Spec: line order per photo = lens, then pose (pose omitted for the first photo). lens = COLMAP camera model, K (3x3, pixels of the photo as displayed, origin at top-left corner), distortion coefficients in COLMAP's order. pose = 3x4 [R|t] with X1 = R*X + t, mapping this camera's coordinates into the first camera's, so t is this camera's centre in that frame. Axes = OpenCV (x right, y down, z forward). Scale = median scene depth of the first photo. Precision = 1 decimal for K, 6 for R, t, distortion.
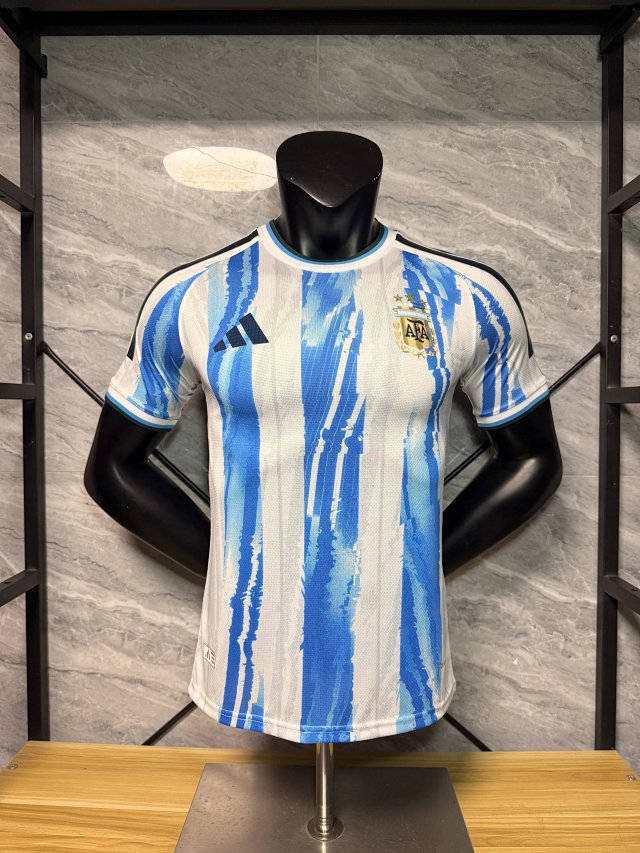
lens RADIAL K [[598.3, 0, 320.0], [0, 598.3, 426.5], [0, 0, 1]] dist [-0.001511, -0.003788]
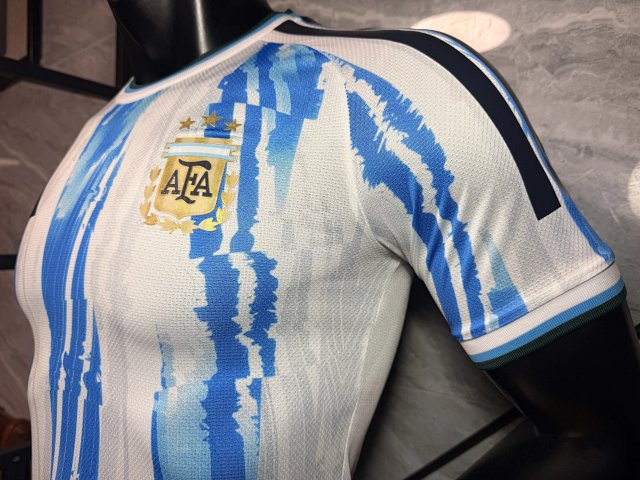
lens RADIAL K [[450.1, 0, 300.1], [0, 450.1, 239.8], [0, 0, 1]] dist [0.036909, -0.002178]
pose [[0.818659, -0.004558, -0.574263, 0.454726], [-0.022938, 0.998911, -0.040629, -0.094092], [0.573822, 0.046433, 0.817662, 0.726148]]
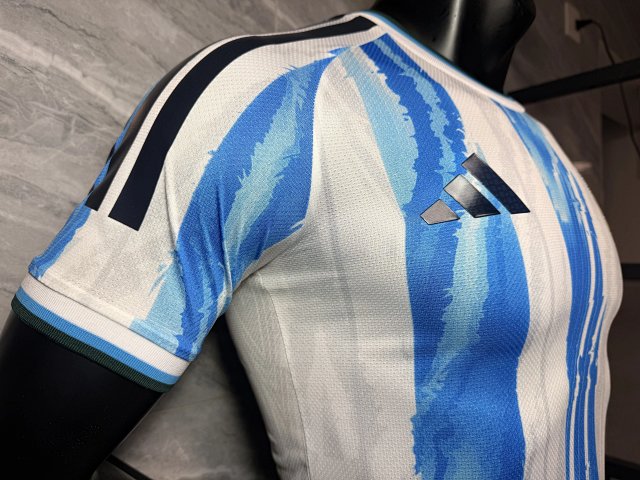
lens RADIAL K [[448.9, 0, 270.7], [0, 448.9, 240.6], [0, 0, 1]] dist [-0.001511, -0.003788]
pose [[0.759053, 0.006513, 0.650996, -0.513280], [0.028486, 0.998660, -0.043206, -0.101210], [-0.650405, 0.051340, 0.757850, 0.821585]]
